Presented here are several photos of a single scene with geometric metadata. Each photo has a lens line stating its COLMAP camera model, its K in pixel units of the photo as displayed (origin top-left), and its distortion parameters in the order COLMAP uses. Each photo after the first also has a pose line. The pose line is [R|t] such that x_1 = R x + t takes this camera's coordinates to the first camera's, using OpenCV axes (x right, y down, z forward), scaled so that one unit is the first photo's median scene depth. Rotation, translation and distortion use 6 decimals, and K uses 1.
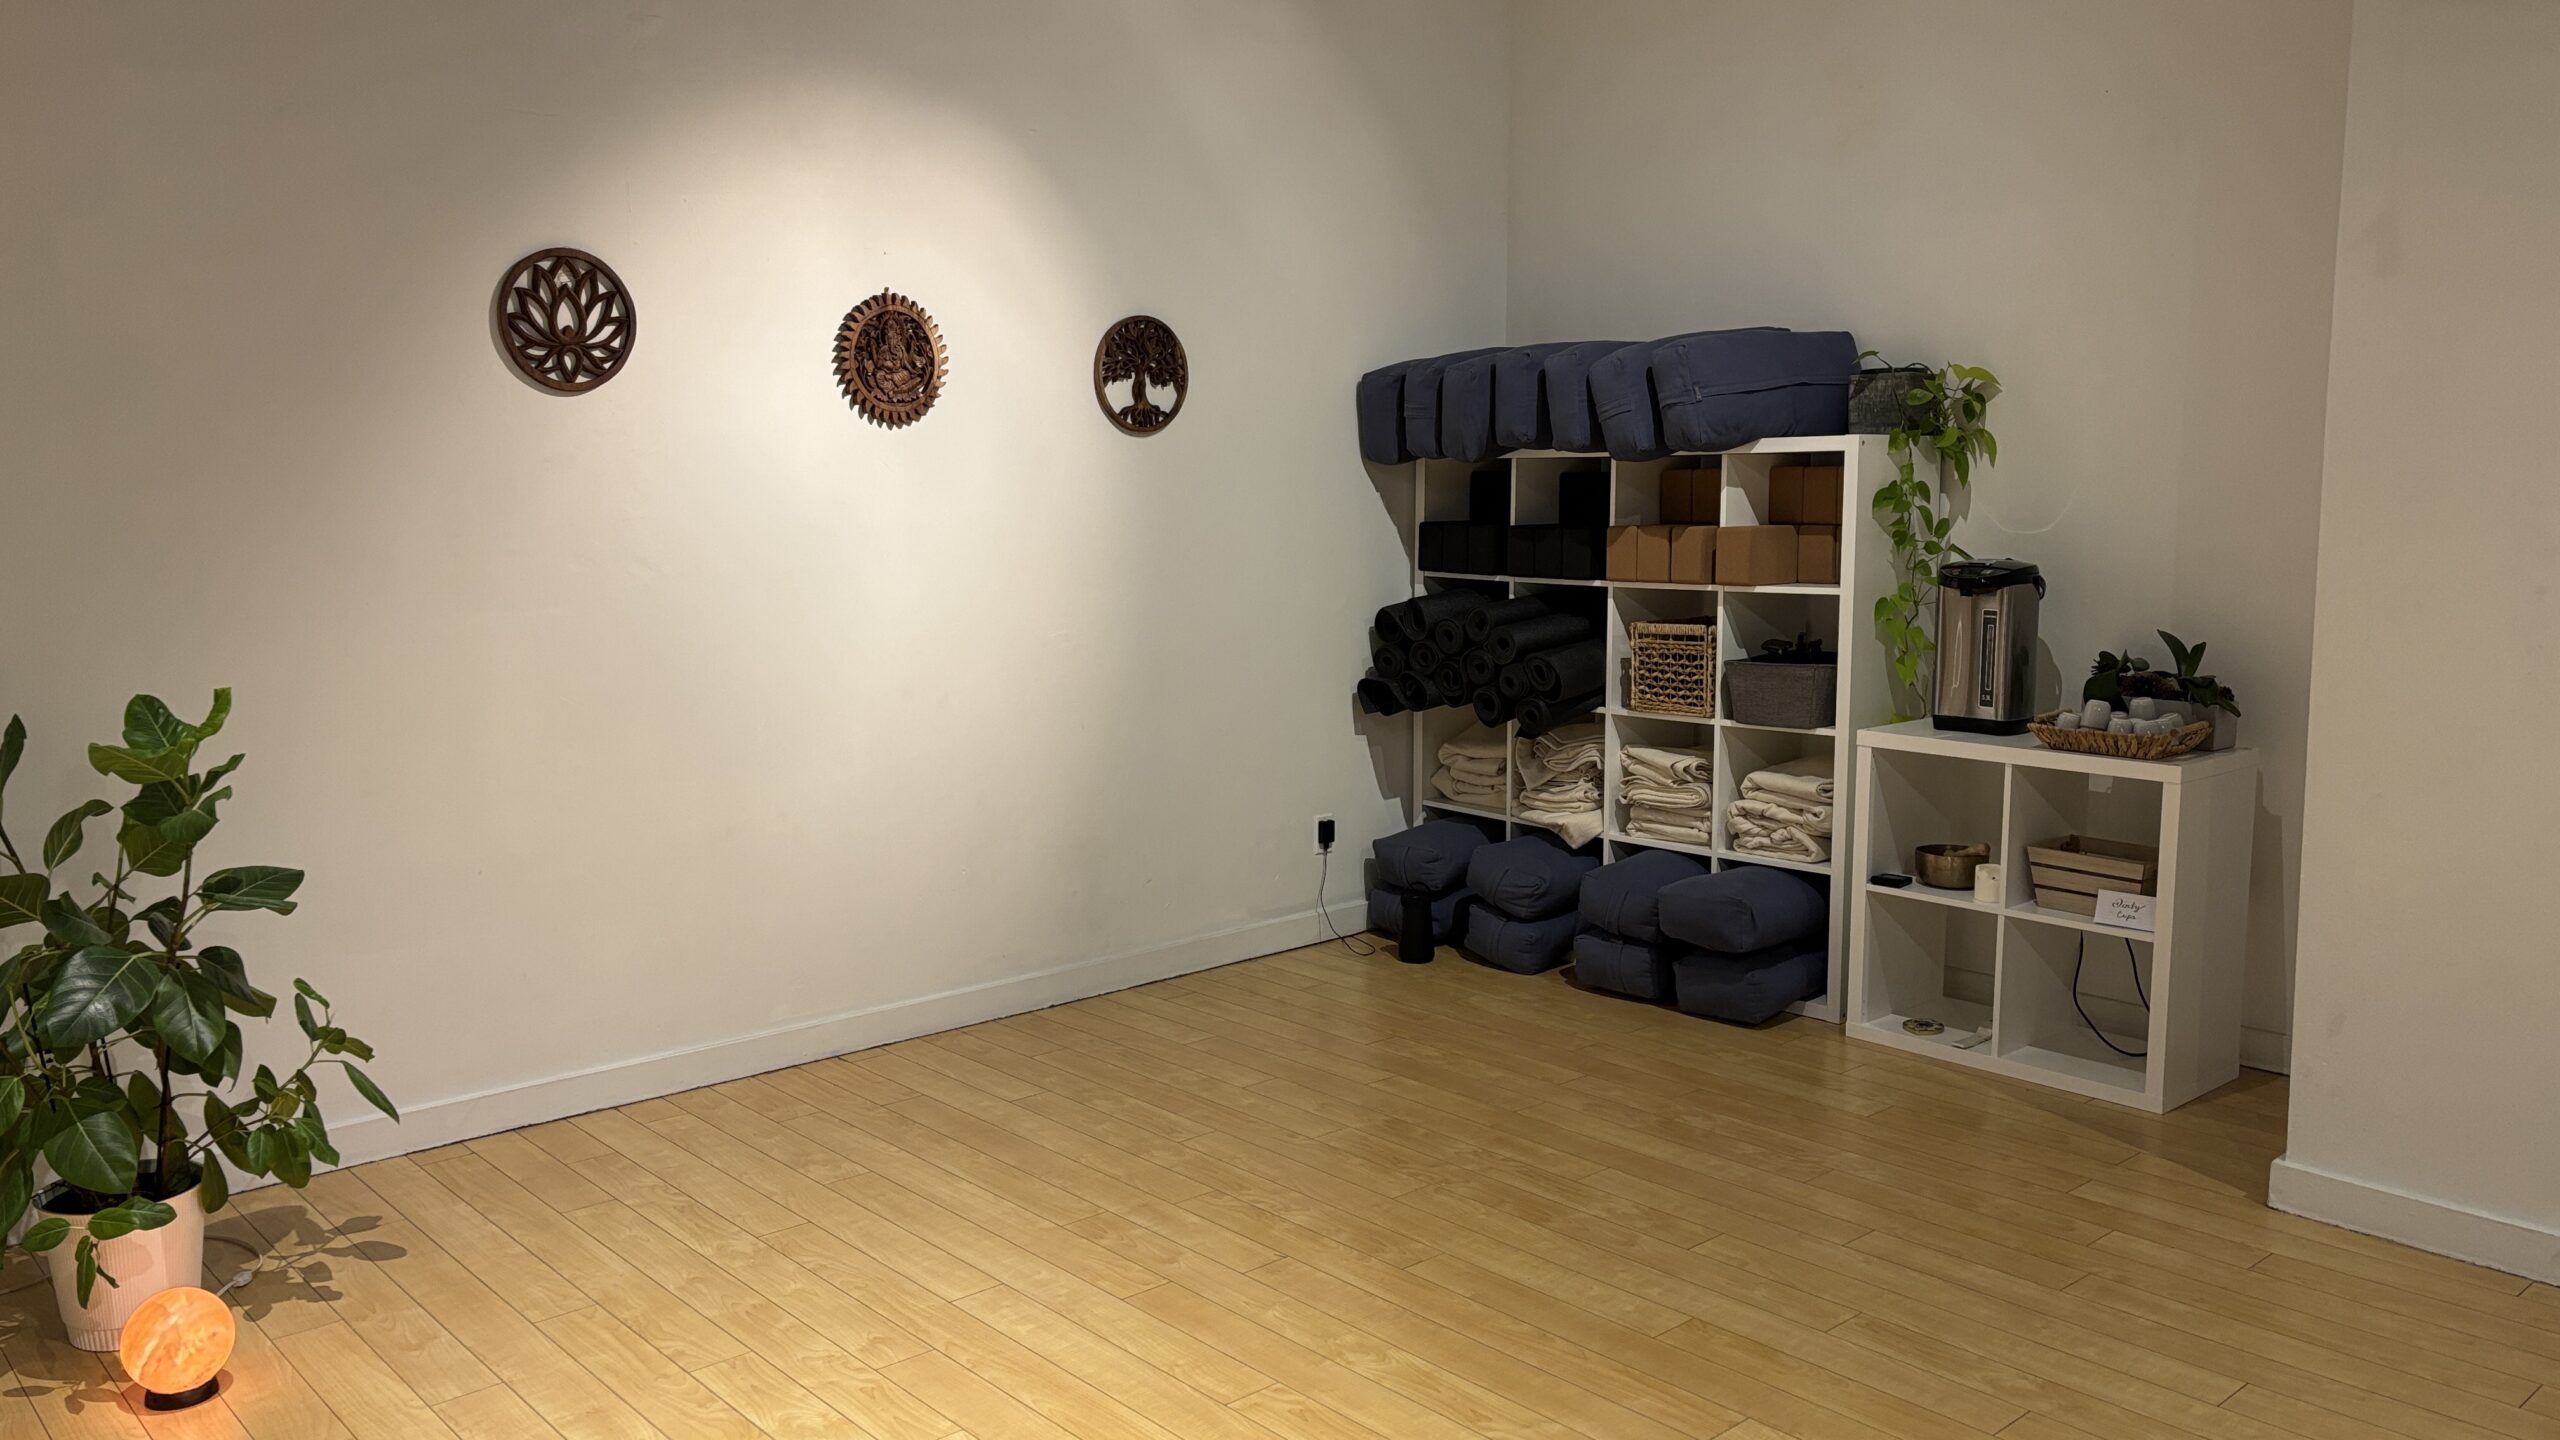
lens RADIAL K [[1875.5, 0, 1242.3], [0, 1875.5, 714.9], [0, 0, 1]] dist [0.003373, -0.001420]
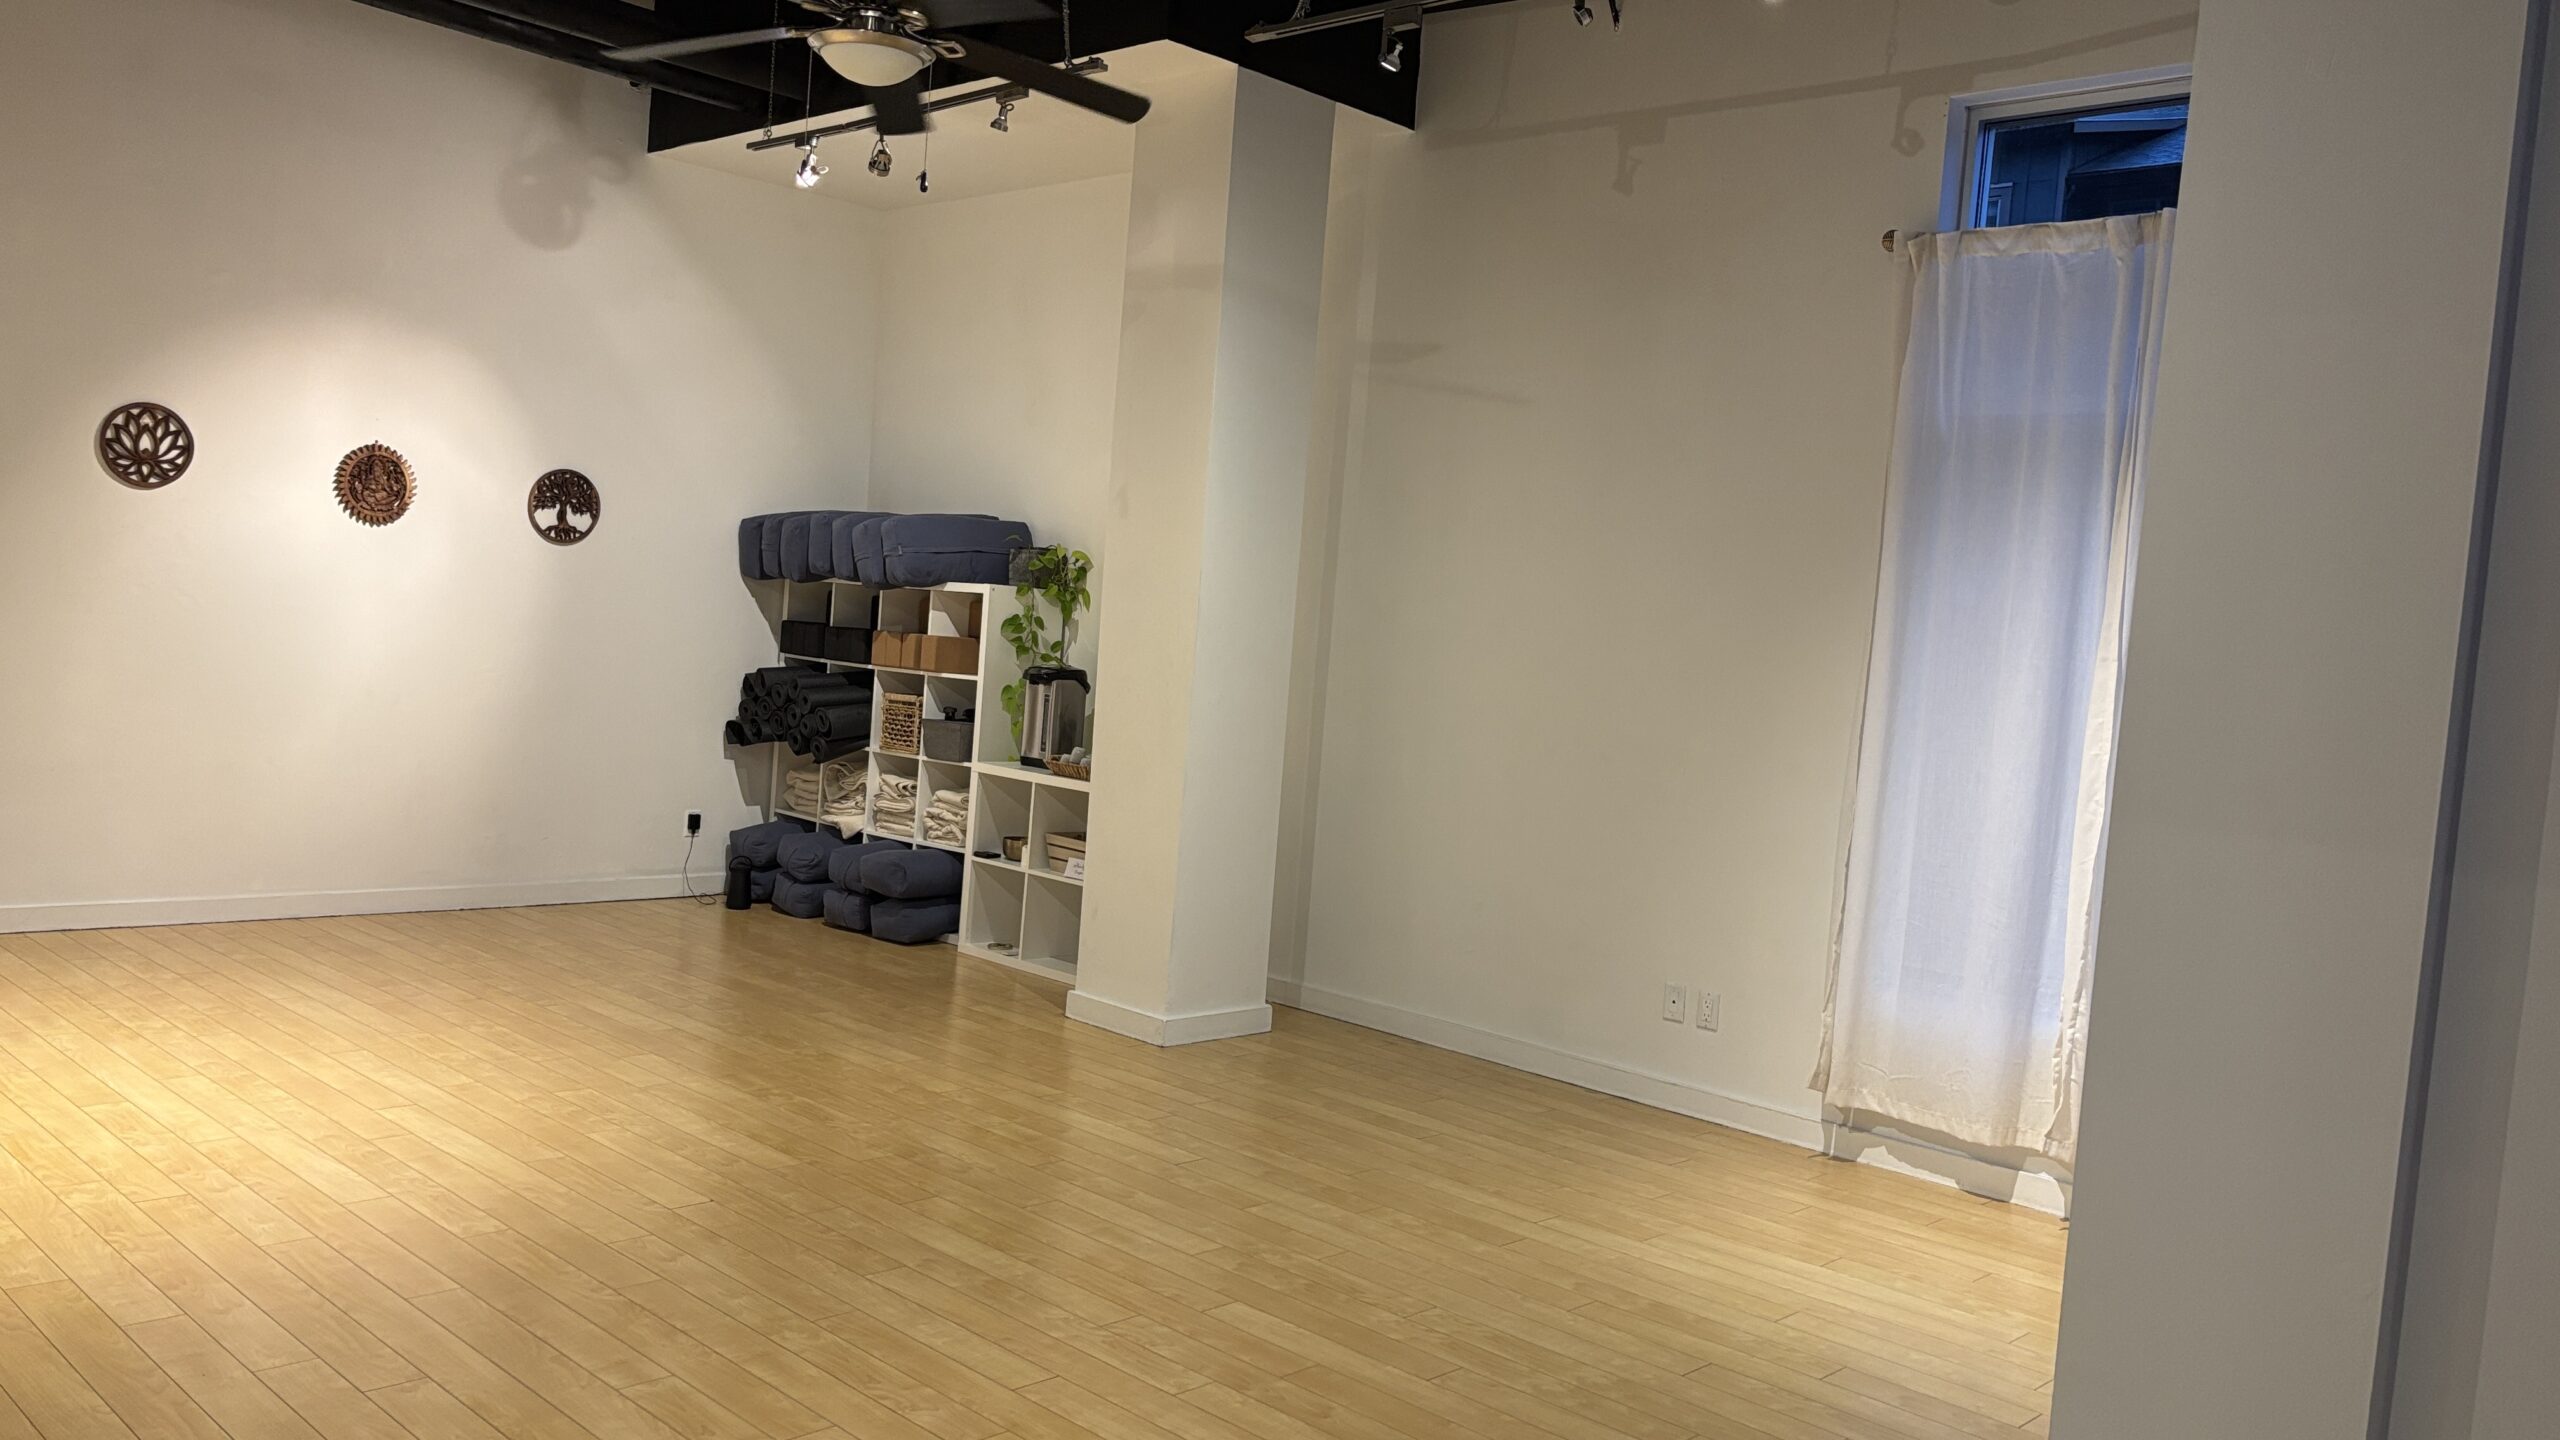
lens RADIAL K [[1927.0, 0, 1280.0], [0, 1927.0, 720.0], [0, 0, 1]] dist [0.053884, -0.058268]
pose [[0.991880, 0.078086, 0.100379, 0.412845], [-0.070724, 0.994678, -0.074925, 0.077309], [-0.105695, 0.067217, 0.992124, -0.688019]]
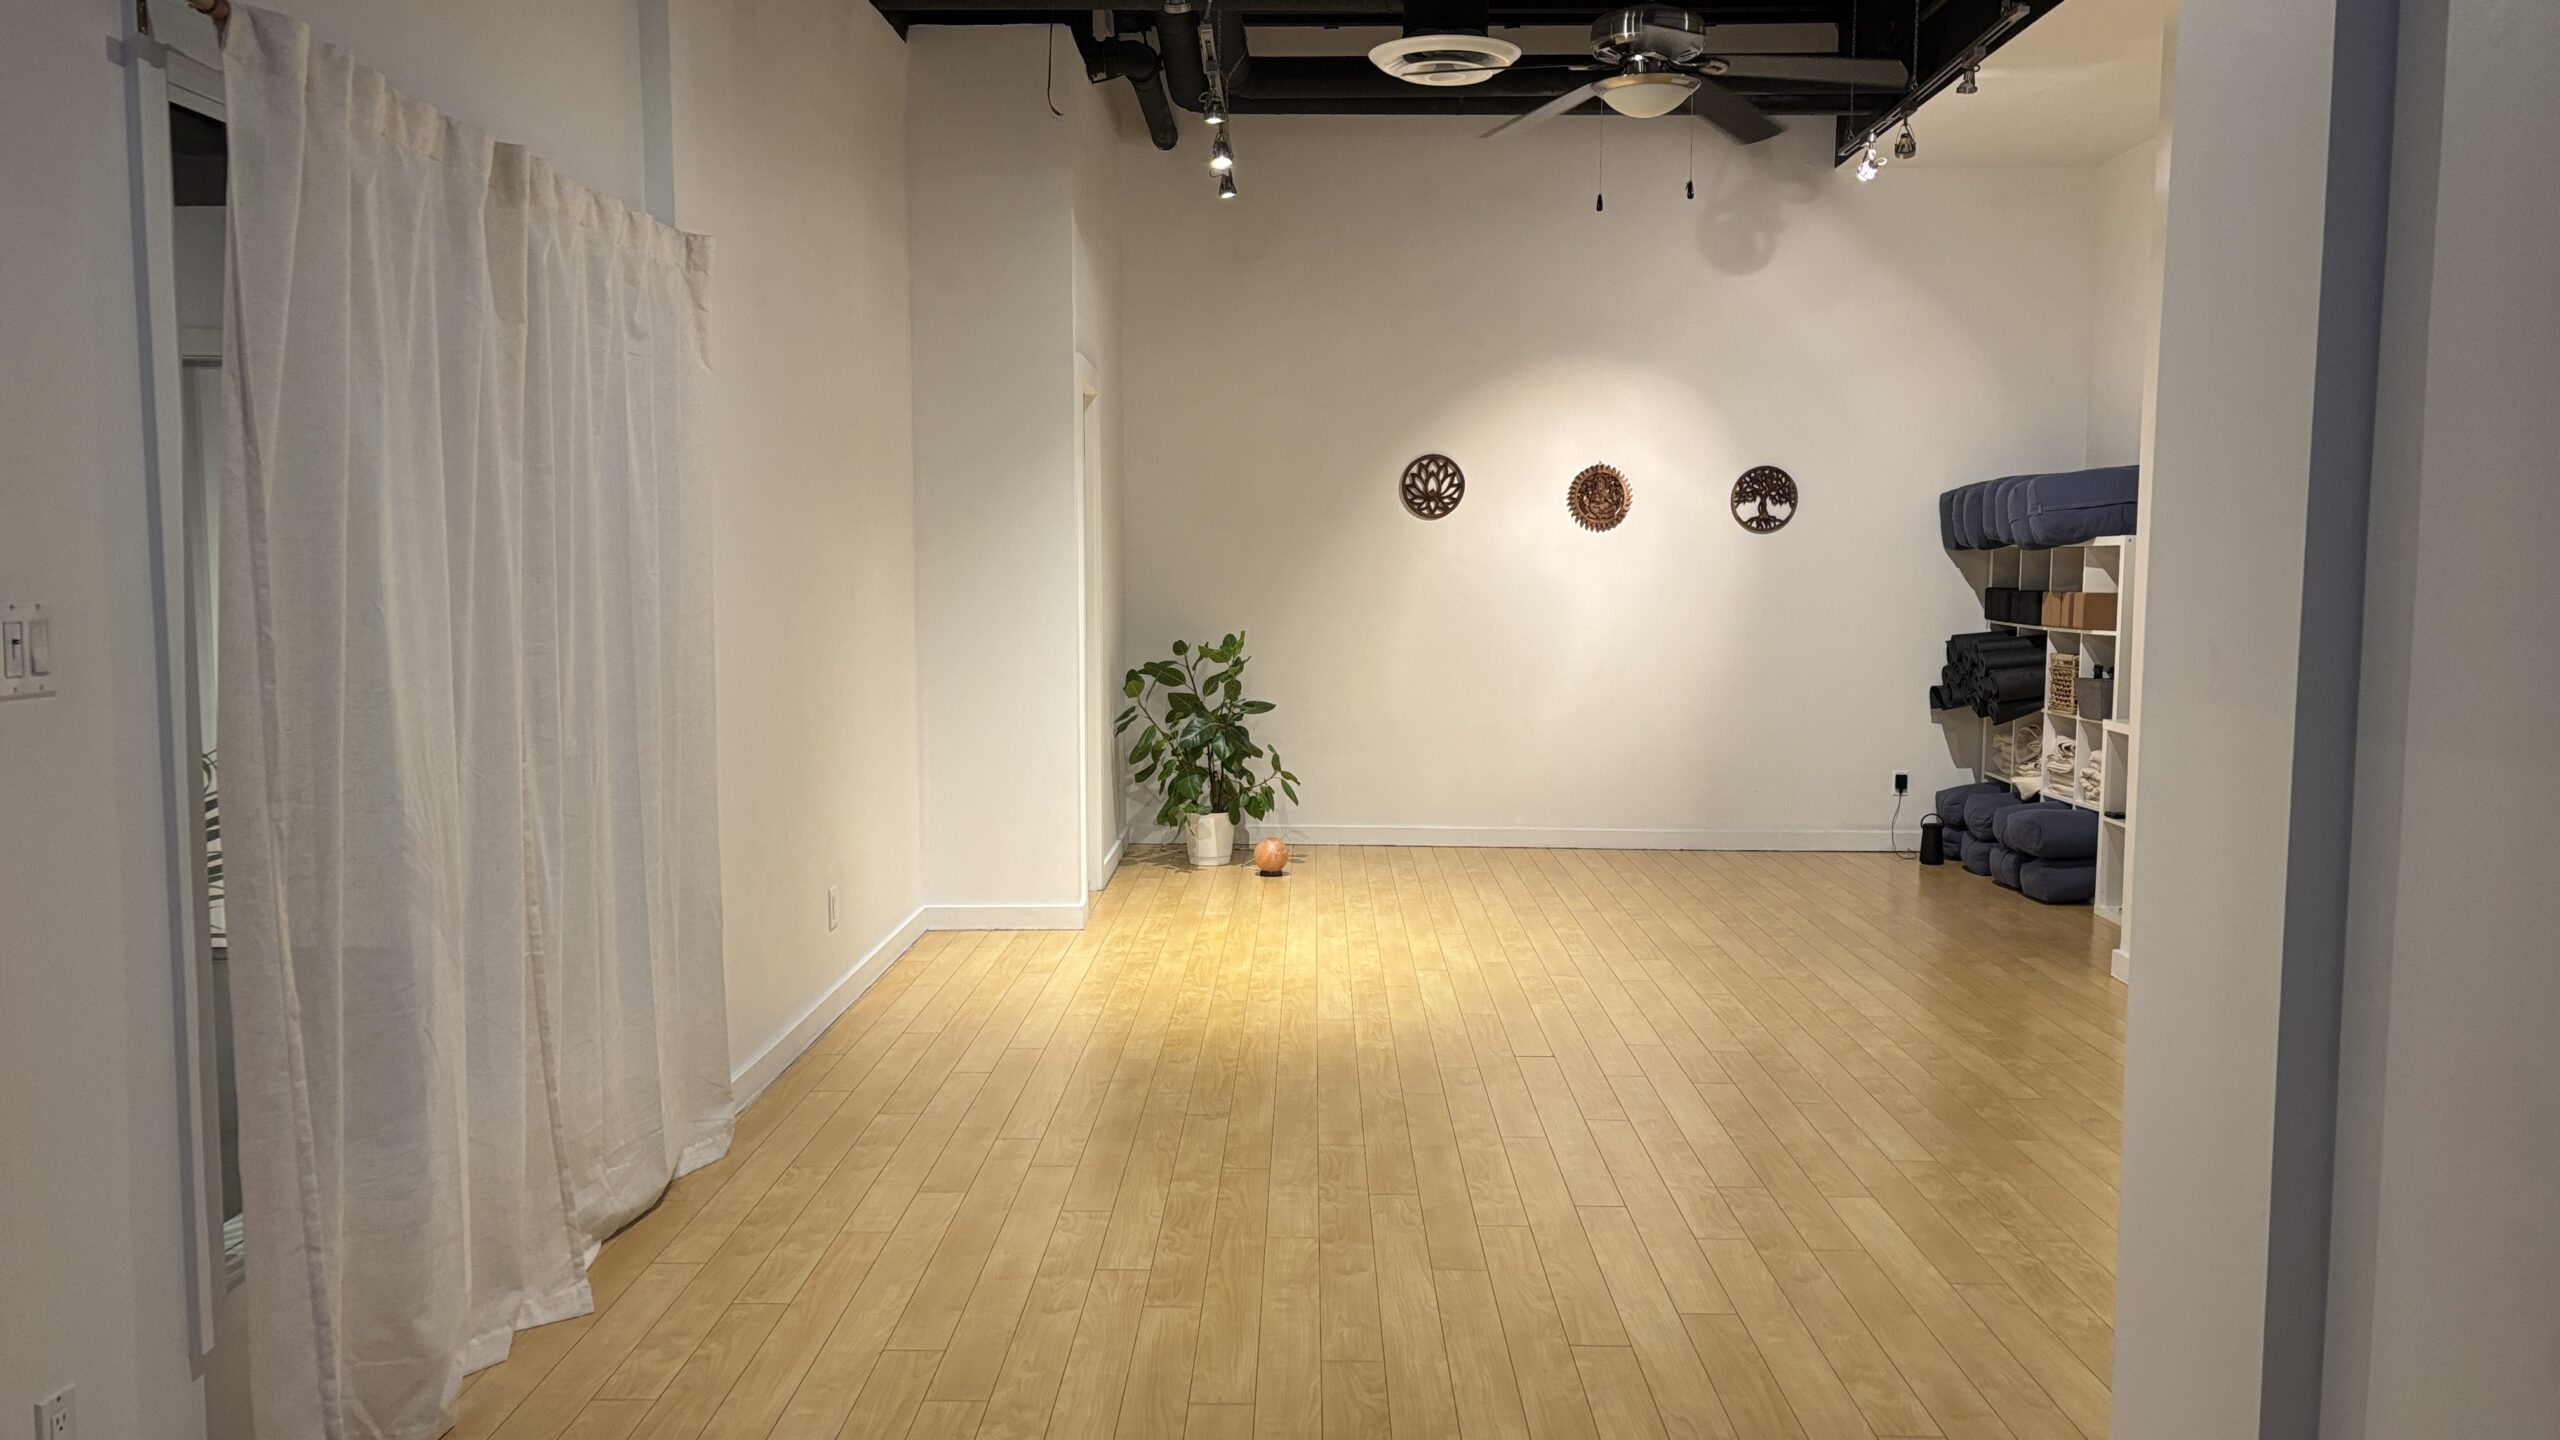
lens RADIAL K [[1924.3, 0, 1280.0], [0, 1924.3, 720.0], [0, 0, 1]] dist [0.268380, -0.820923]
pose [[0.744725, 0.067012, -0.663999, 0.898774], [-0.092361, 0.995721, -0.003100, 0.076793], [0.660950, 0.063636, 0.747727, -0.701261]]
